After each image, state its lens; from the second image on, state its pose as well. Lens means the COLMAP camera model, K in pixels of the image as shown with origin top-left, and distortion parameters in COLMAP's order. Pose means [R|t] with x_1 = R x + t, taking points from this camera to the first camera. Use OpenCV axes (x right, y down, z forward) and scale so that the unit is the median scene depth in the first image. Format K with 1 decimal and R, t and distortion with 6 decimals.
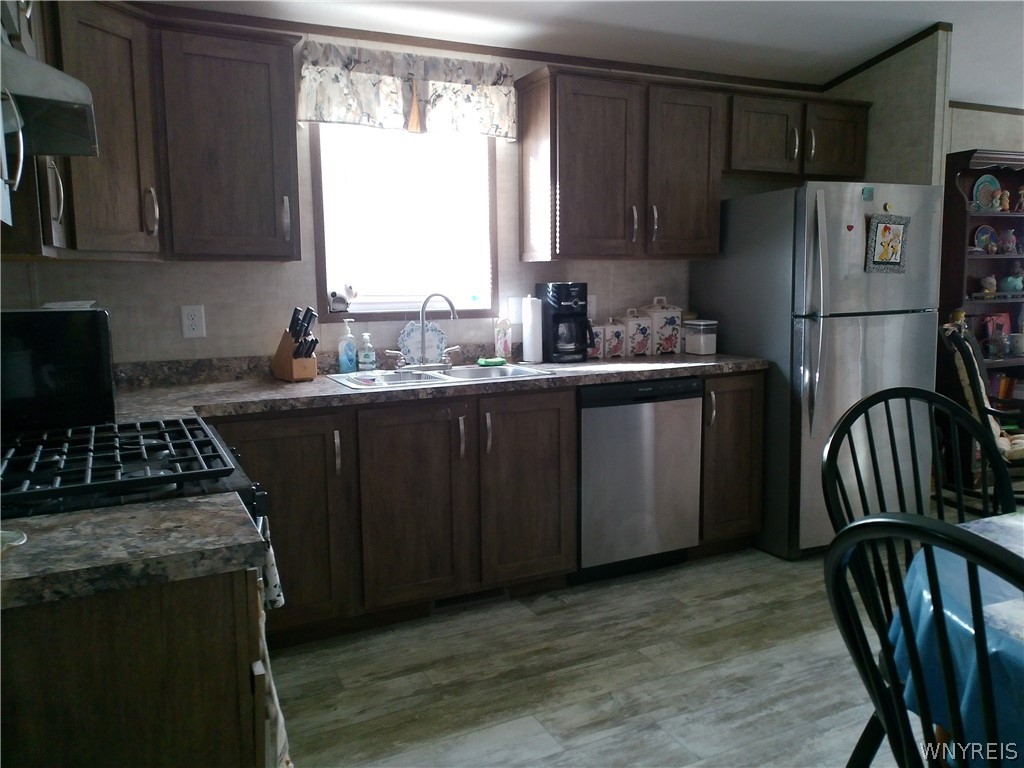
lens RADIAL K [[778.5, 0, 512.0], [0, 778.5, 384.0], [0, 0, 1]] dist [0.001948, -0.003832]
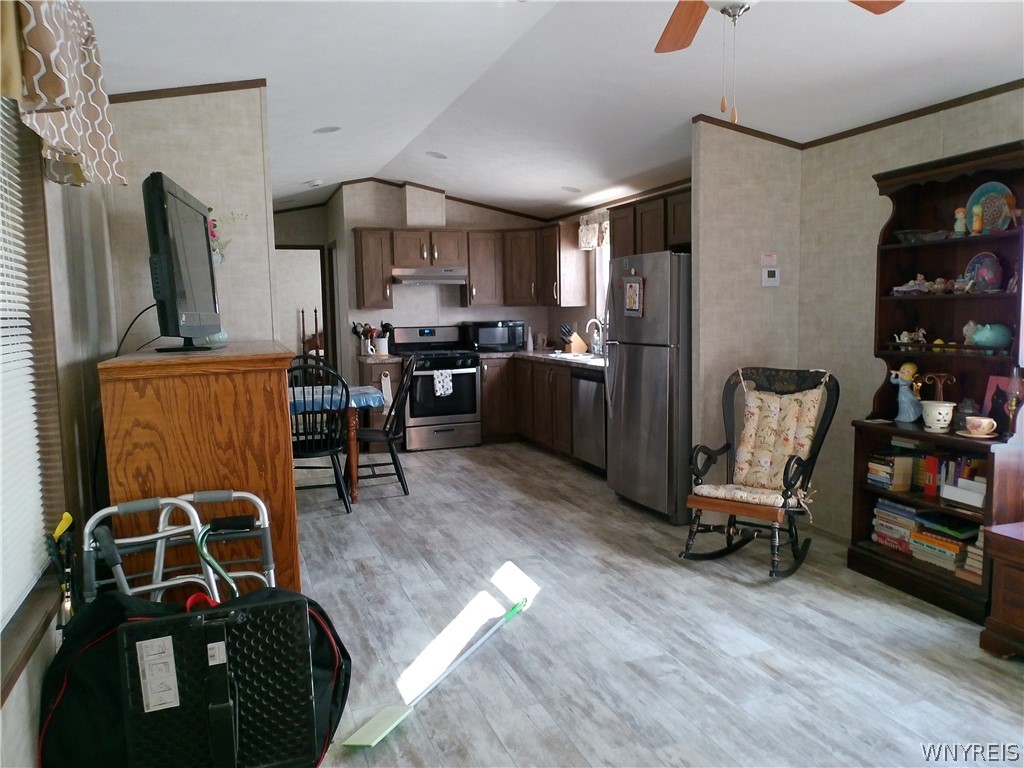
lens RADIAL K [[778.5, 0, 512.0], [0, 778.5, 384.0], [0, 0, 1]] dist [0.001948, -0.003832]
pose [[-0.102204, 0.110884, -0.988564, 2.050919], [-0.125124, 0.984442, 0.123357, -0.178402], [0.986863, 0.136301, -0.086740, 0.969847]]
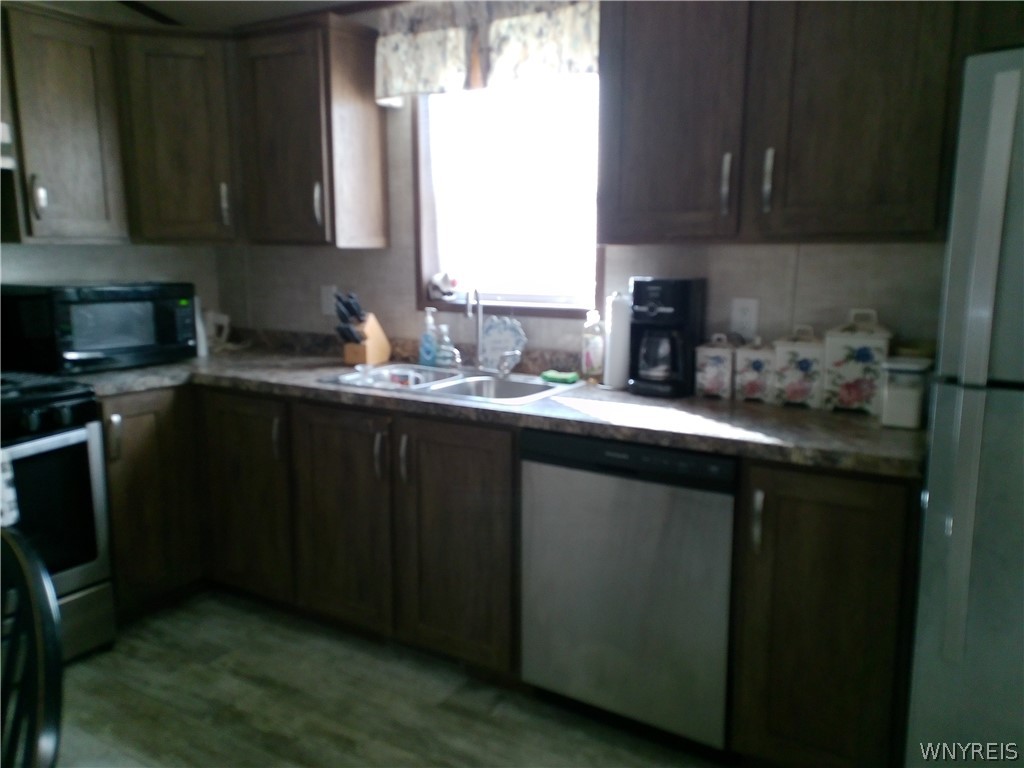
lens RADIAL K [[756.2, 0, 512.0], [0, 756.2, 384.0], [0, 0, 1]] dist [0.021447, -0.001754]
pose [[0.547375, 0.153845, -0.822625, 0.598050], [-0.124705, 0.986978, 0.101603, -0.097706], [0.827544, 0.046971, 0.559432, 0.575863]]
